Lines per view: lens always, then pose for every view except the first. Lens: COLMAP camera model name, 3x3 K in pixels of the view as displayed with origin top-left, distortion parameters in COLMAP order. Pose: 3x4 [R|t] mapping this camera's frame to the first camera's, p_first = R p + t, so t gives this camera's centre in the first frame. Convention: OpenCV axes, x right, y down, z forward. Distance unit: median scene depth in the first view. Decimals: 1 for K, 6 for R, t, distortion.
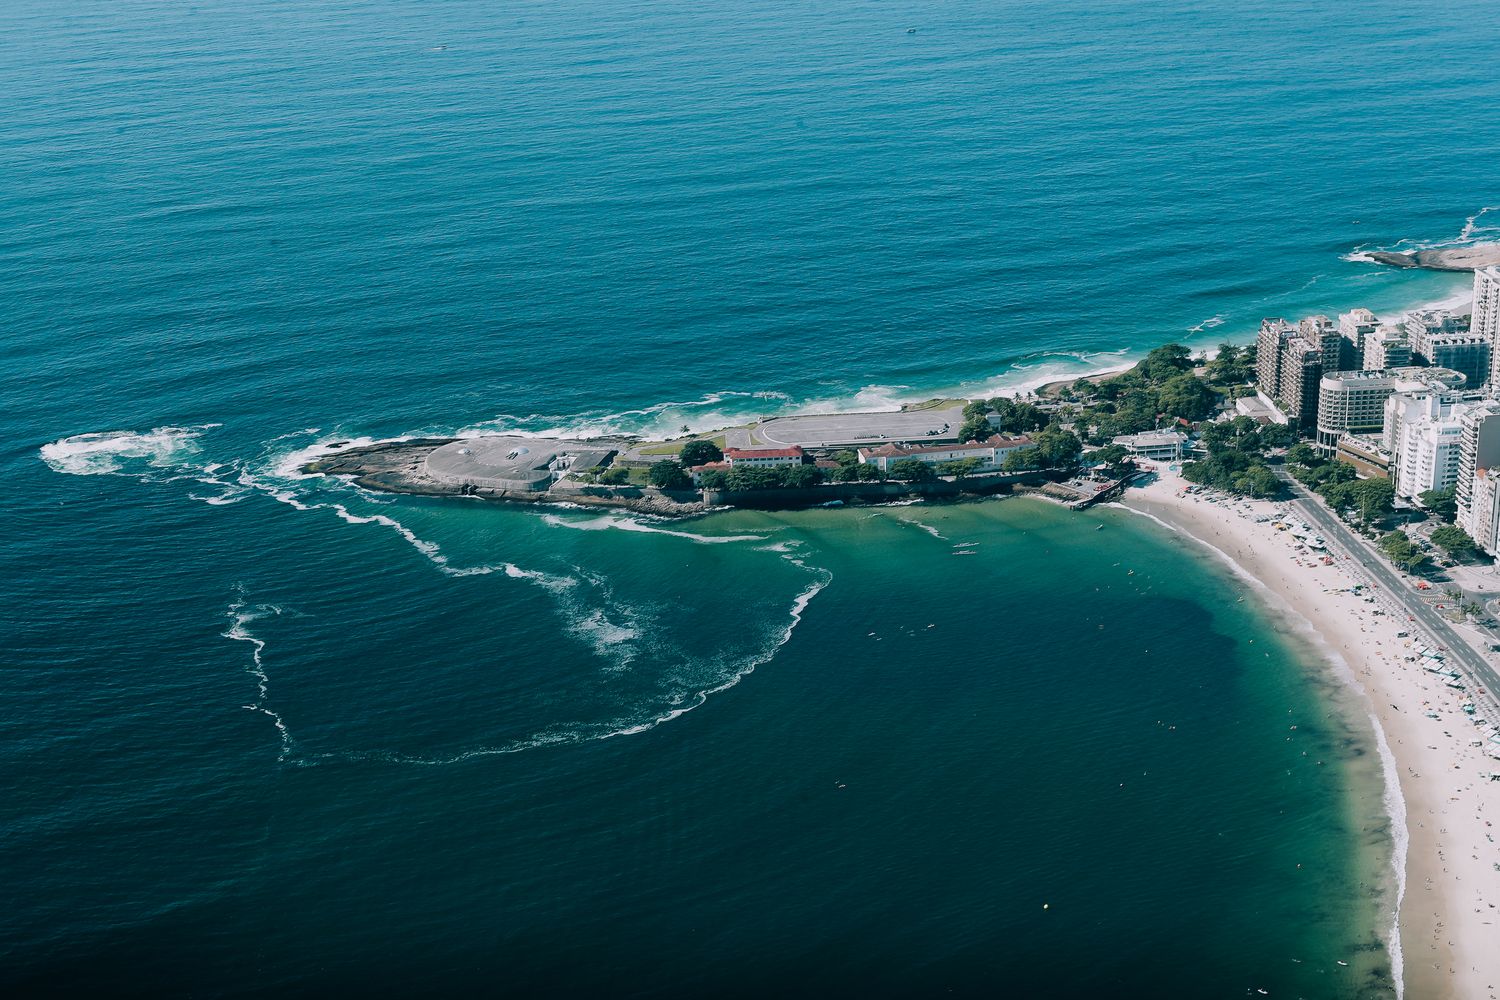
lens RADIAL K [[2136.0, 0, 750.0], [0, 2136.0, 500.0], [0, 0, 1]] dist [-0.033786, -0.001591]
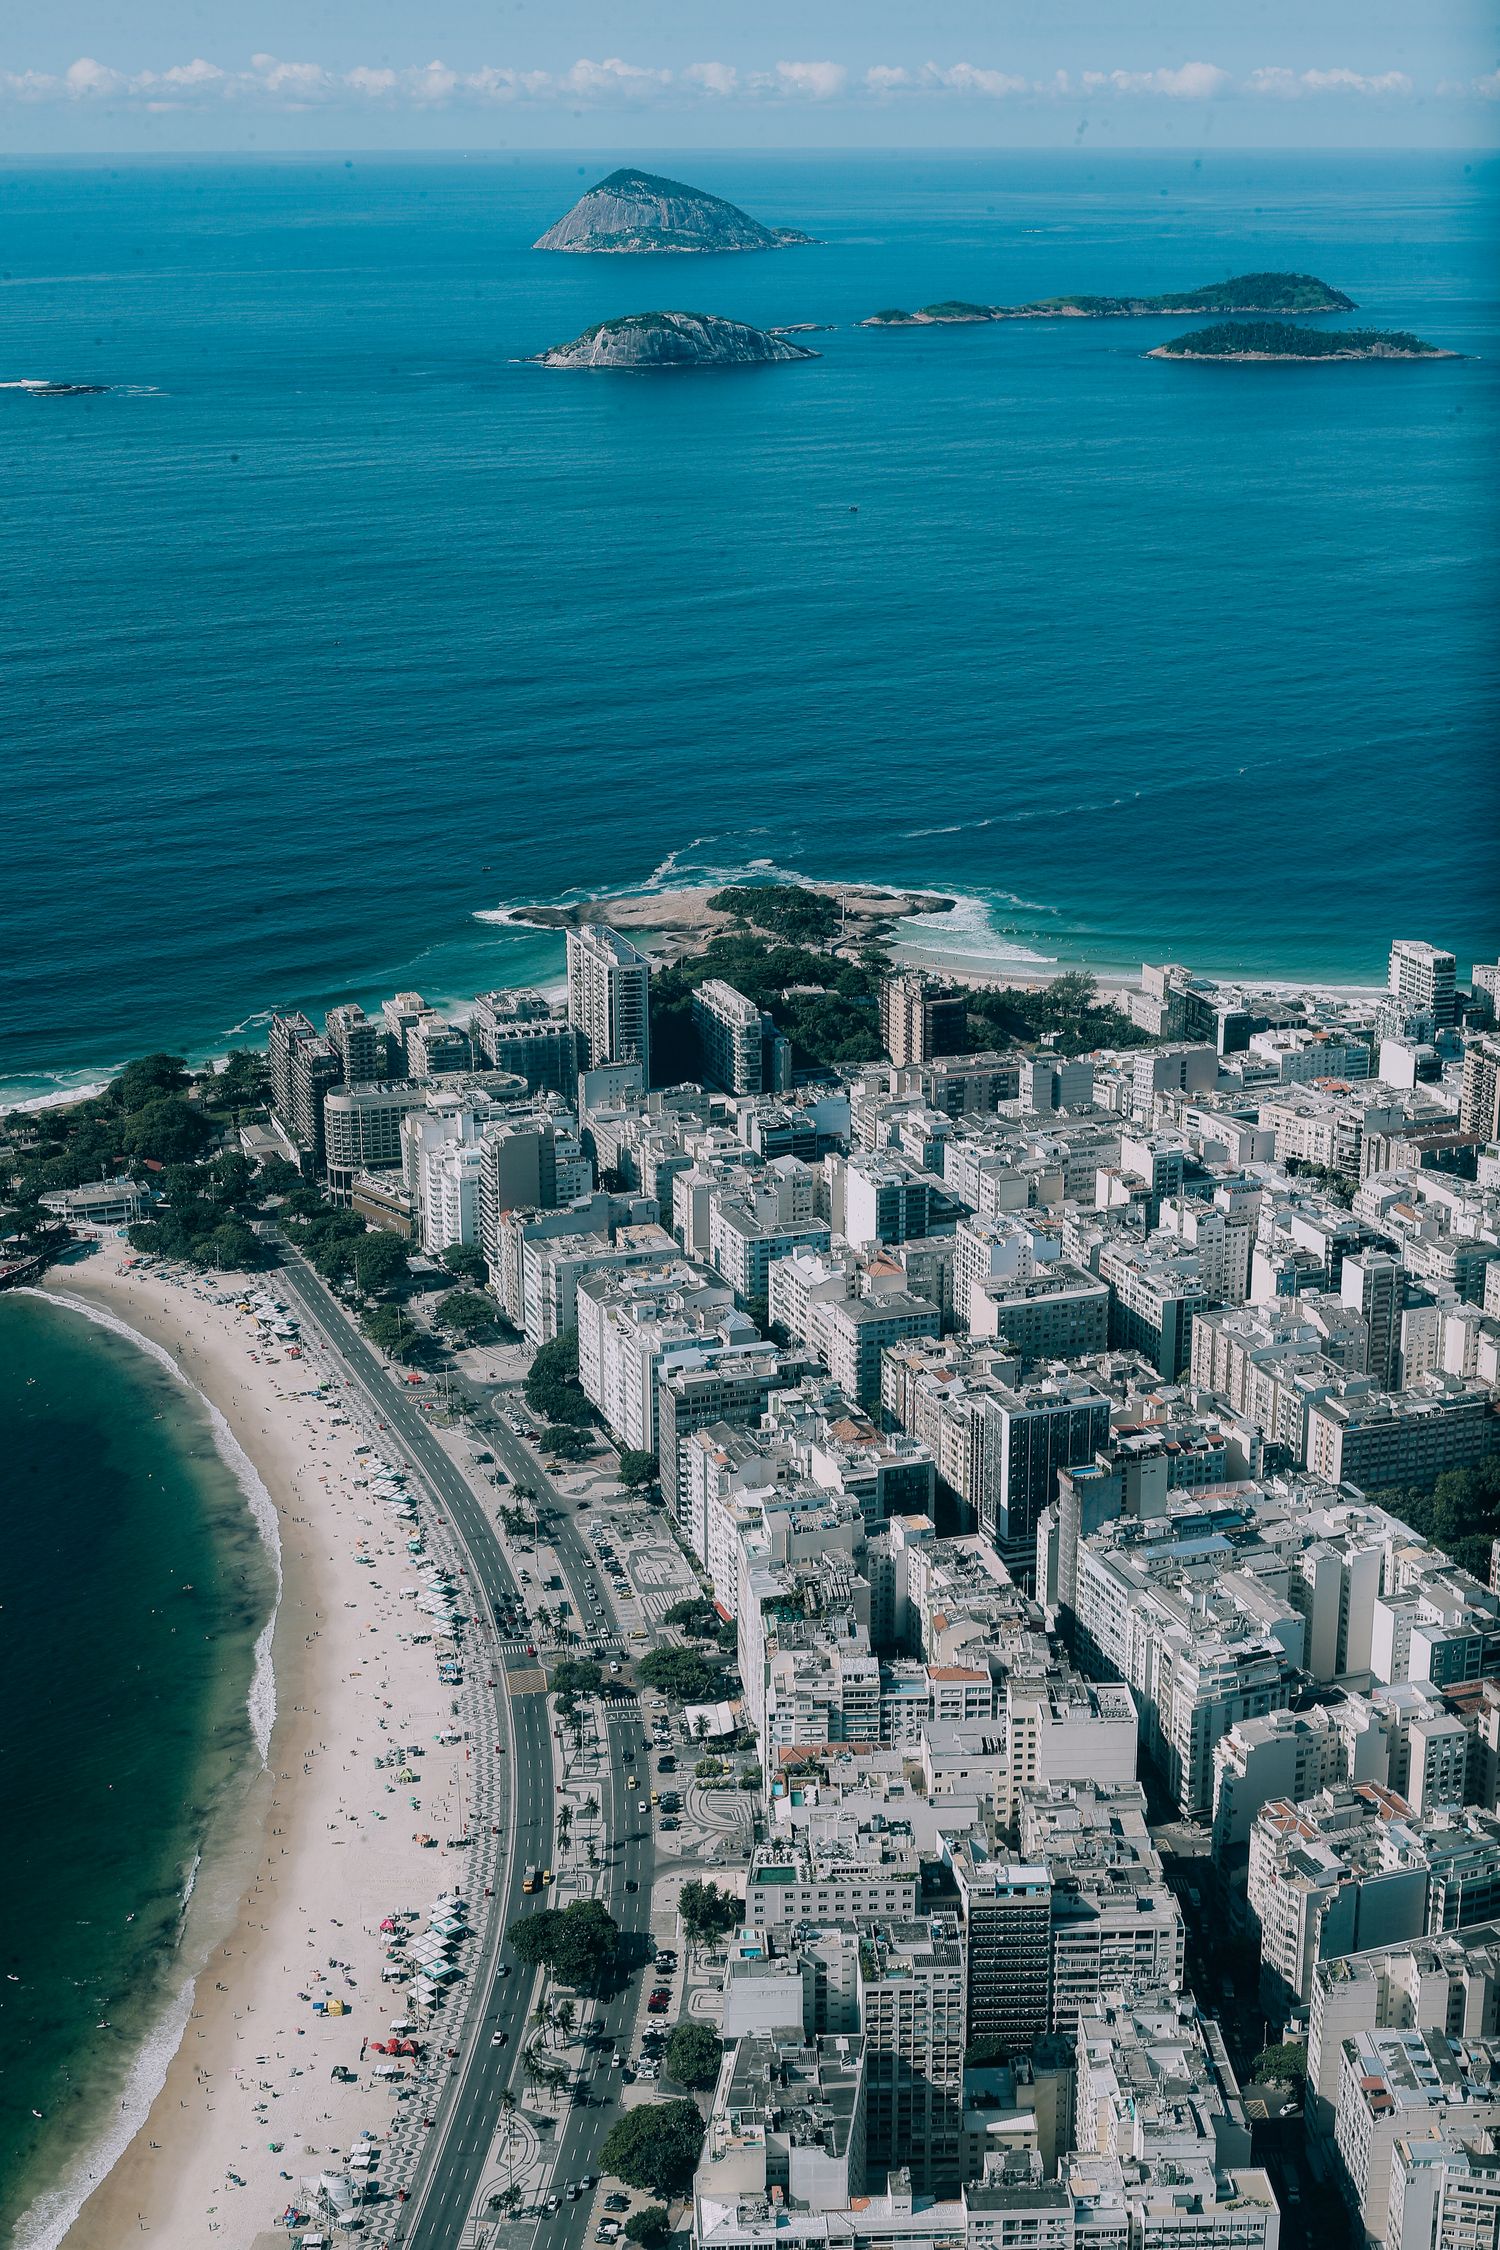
lens RADIAL K [[3204.1, 0, 750.0], [0, 3204.1, 1125.0], [0, 0, 1]] dist [-0.033786, -0.001591]
pose [[0.968566, -0.051317, 0.243406, 0.145657], [0.062977, 0.997198, -0.040363, 0.004913], [-0.240652, 0.054423, 0.969084, -0.066191]]
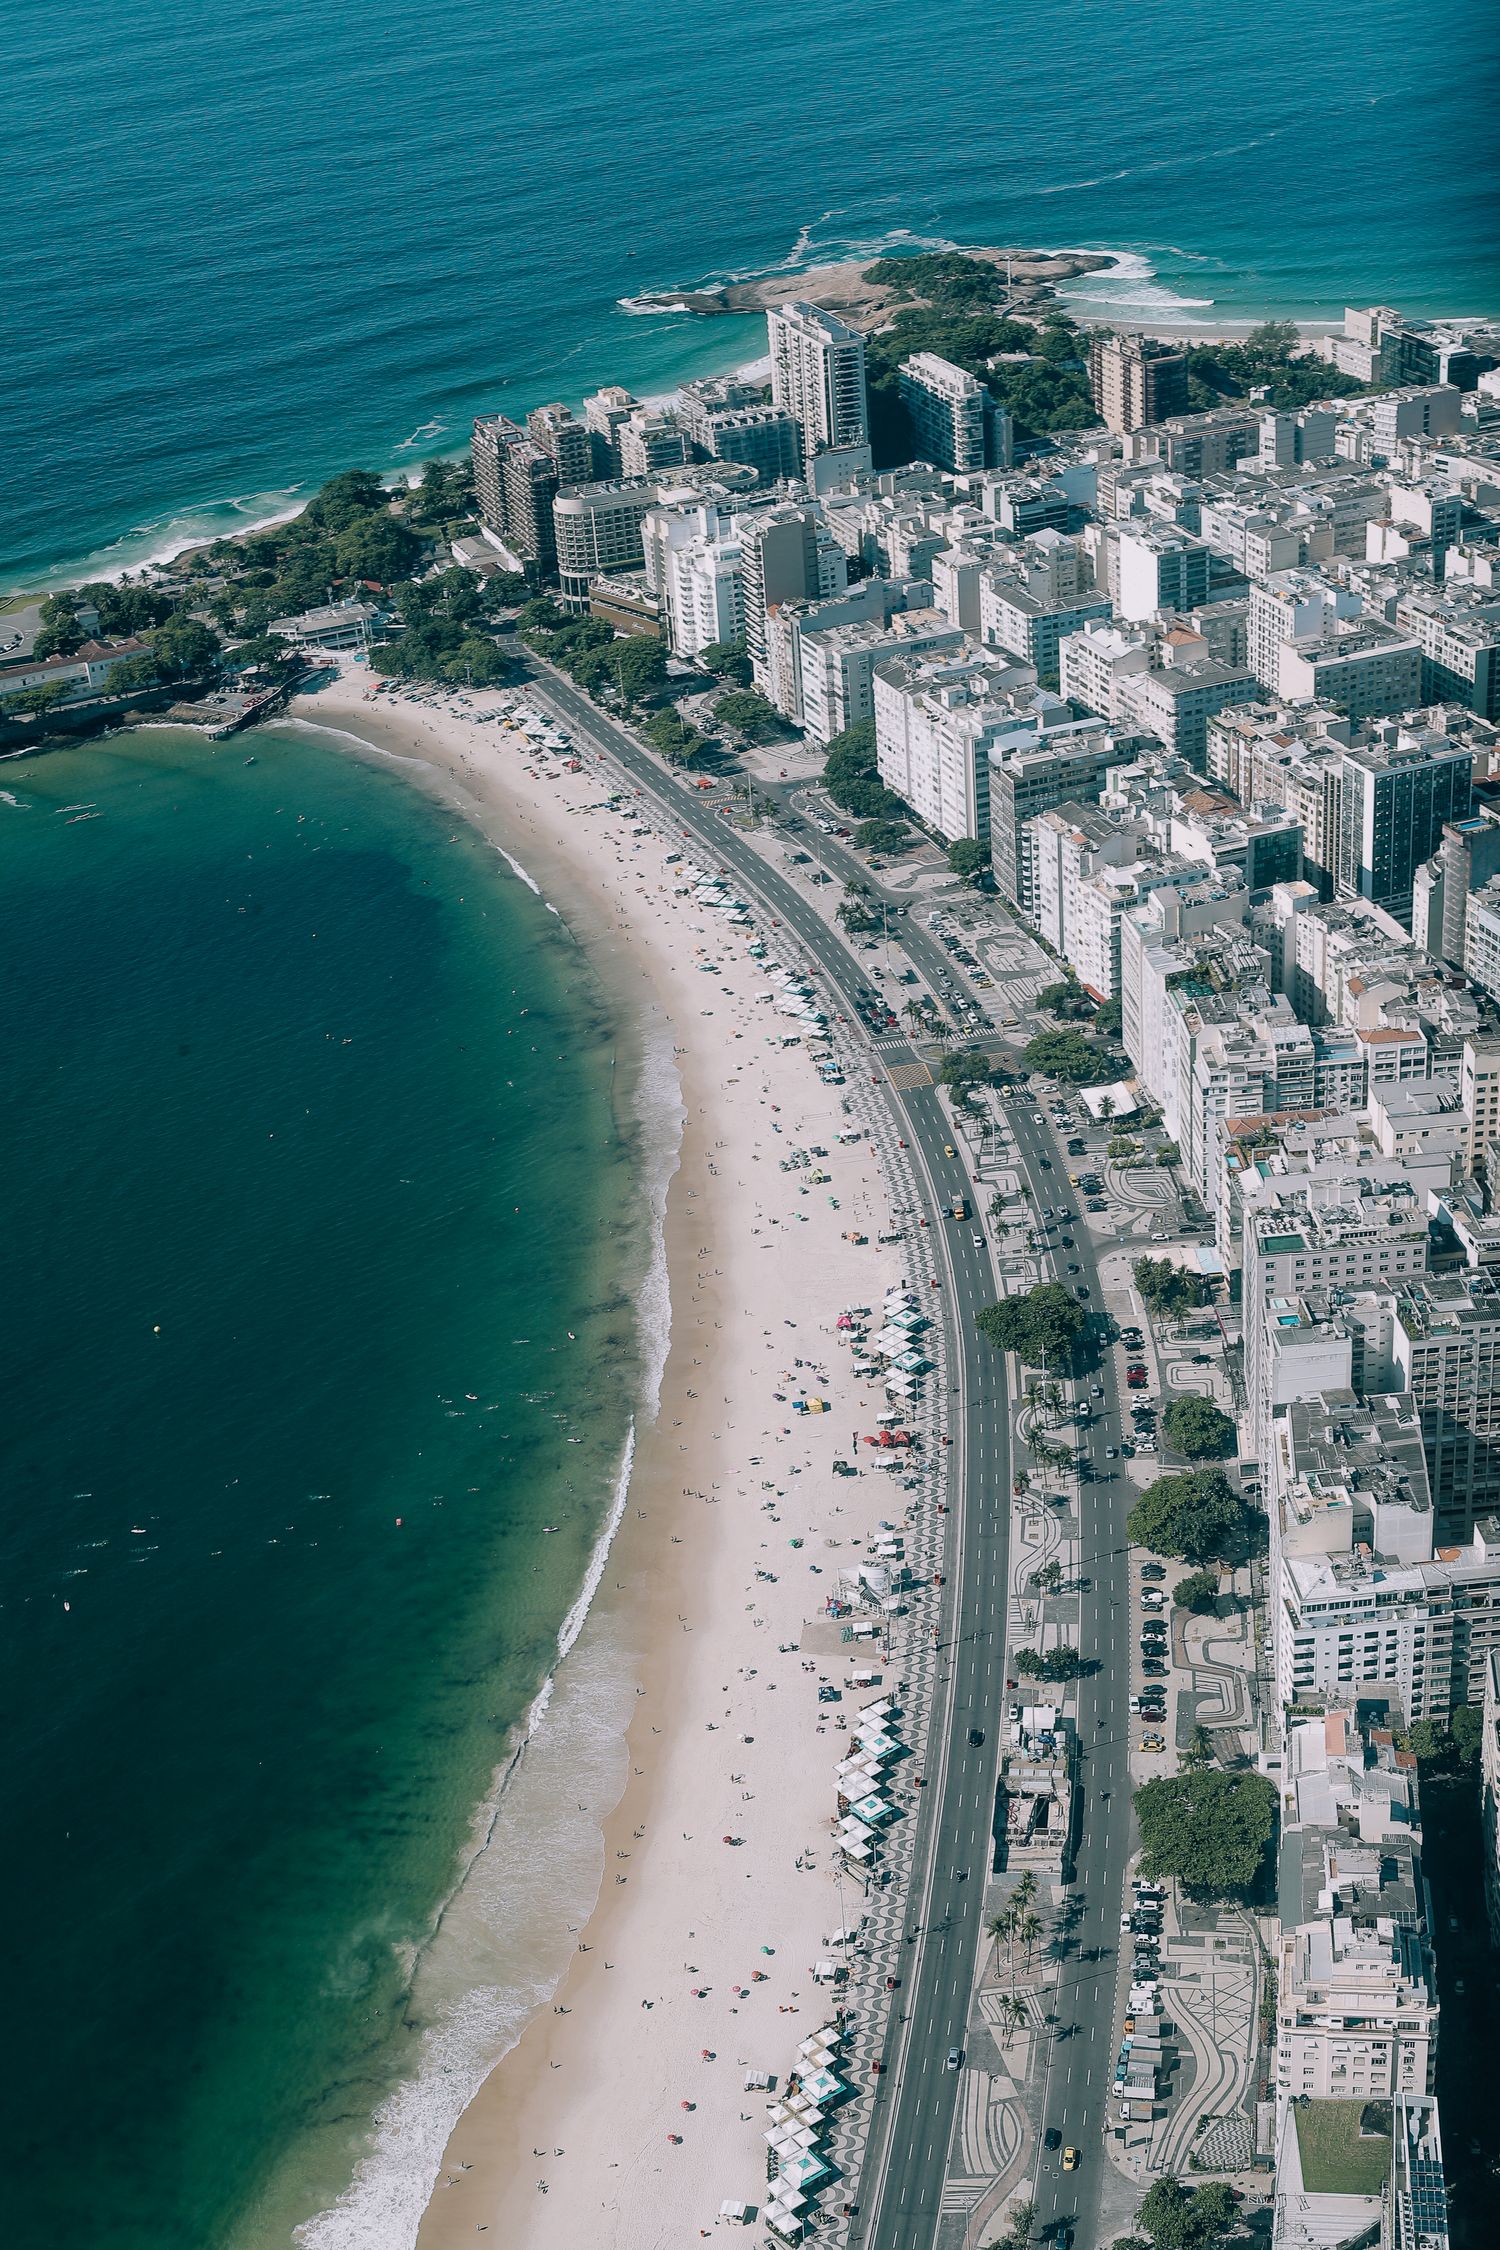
lens RADIAL K [[3204.1, 0, 750.0], [0, 3204.1, 1125.0], [0, 0, 1]] dist [-0.033786, -0.001591]
pose [[0.960939, -0.160562, 0.225424, 0.065208], [0.130460, 0.981131, 0.142698, 0.001812], [-0.244082, -0.107715, 0.963754, -0.026536]]
